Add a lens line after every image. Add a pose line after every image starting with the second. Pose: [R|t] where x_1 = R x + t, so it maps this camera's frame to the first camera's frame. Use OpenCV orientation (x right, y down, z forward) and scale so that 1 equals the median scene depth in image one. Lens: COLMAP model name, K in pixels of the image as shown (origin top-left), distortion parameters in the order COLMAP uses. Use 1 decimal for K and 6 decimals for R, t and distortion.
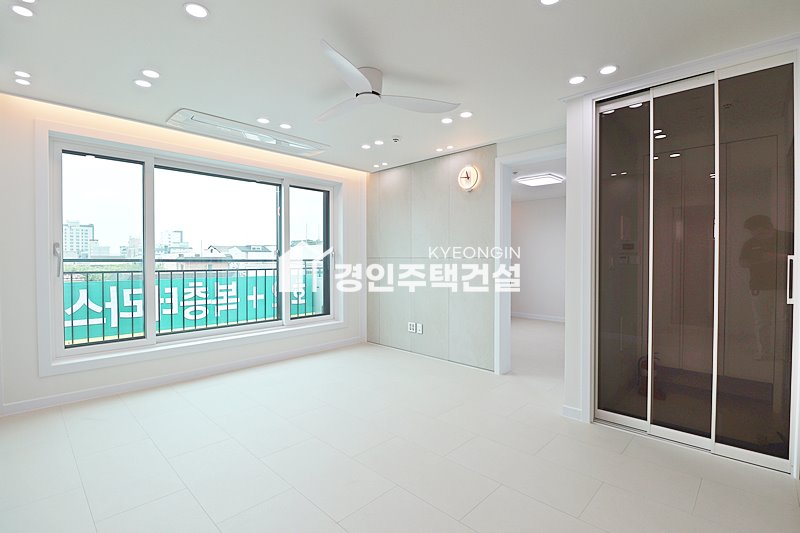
lens RADIAL K [[372.5, 0, 404.4], [0, 372.5, 262.6], [0, 0, 1]] dist [-0.002034, -0.011704]
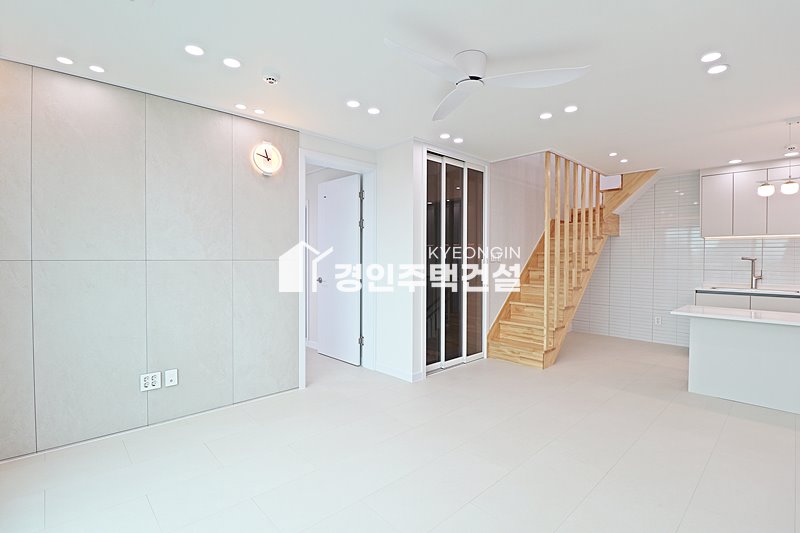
lens RADIAL K [[372.5, 0, 404.4], [0, 372.5, 262.6], [0, 0, 1]] dist [-0.002034, -0.011704]
pose [[0.052973, -0.014580, 0.998489, -0.587050], [0.007513, 0.999871, 0.014202, -0.016322], [-0.998568, 0.006749, 0.053076, 0.649628]]
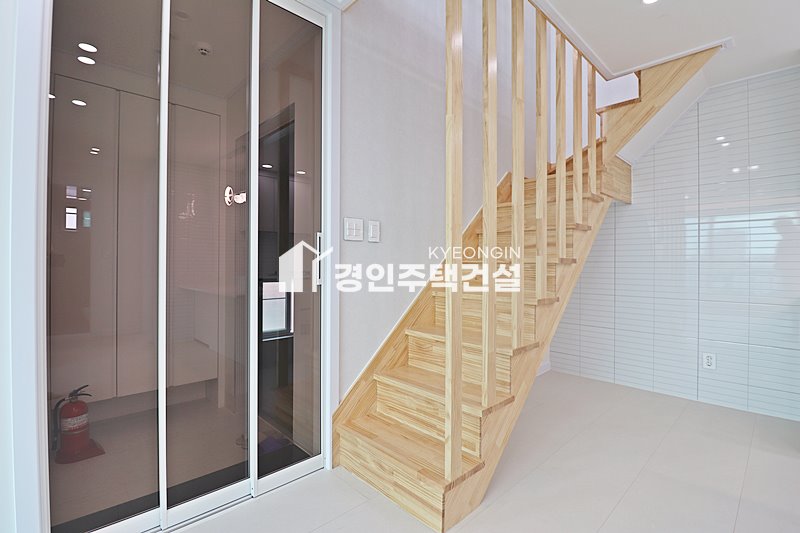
lens RADIAL K [[367.5, 0, 404.4], [0, 367.5, 262.4], [0, 0, 1]] dist [-0.001395, -0.013083]
pose [[0.046816, 0.003568, 0.998897, 0.065146], [0.008468, 0.999956, -0.003969, 0.029374], [-0.998868, 0.008644, 0.046784, 0.355482]]
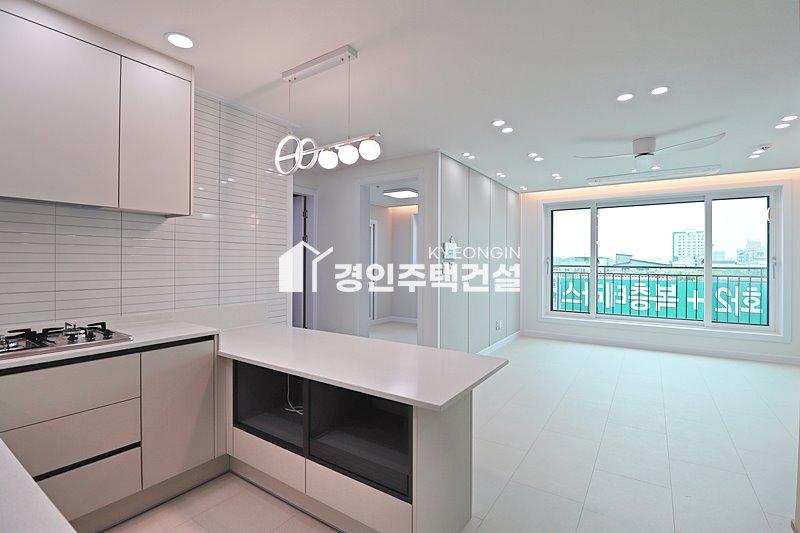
lens RADIAL K [[372.5, 0, 404.4], [0, 372.5, 262.6], [0, 0, 1]] dist [-0.002034, -0.011704]
pose [[0.178109, 0.002656, -0.984007, 0.677131], [-0.015202, 0.999884, -0.000053, -0.009237], [0.983893, 0.014968, 0.178129, -0.098434]]
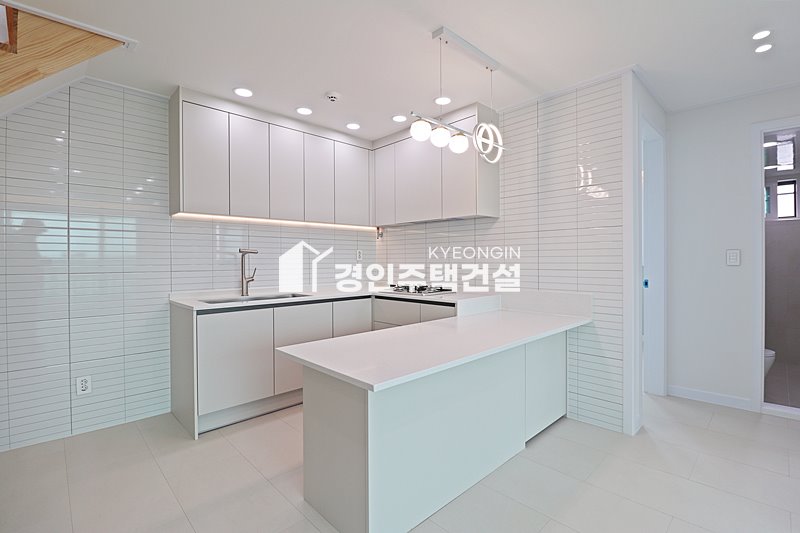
lens RADIAL K [[367.5, 0, 404.4], [0, 367.5, 262.4], [0, 0, 1]] dist [-0.001395, -0.013083]
pose [[-0.999298, 0.004252, 0.037216, 0.216574], [0.004886, 0.999844, 0.016976, 0.005385], [-0.037138, 0.017146, -0.999163, 0.396351]]
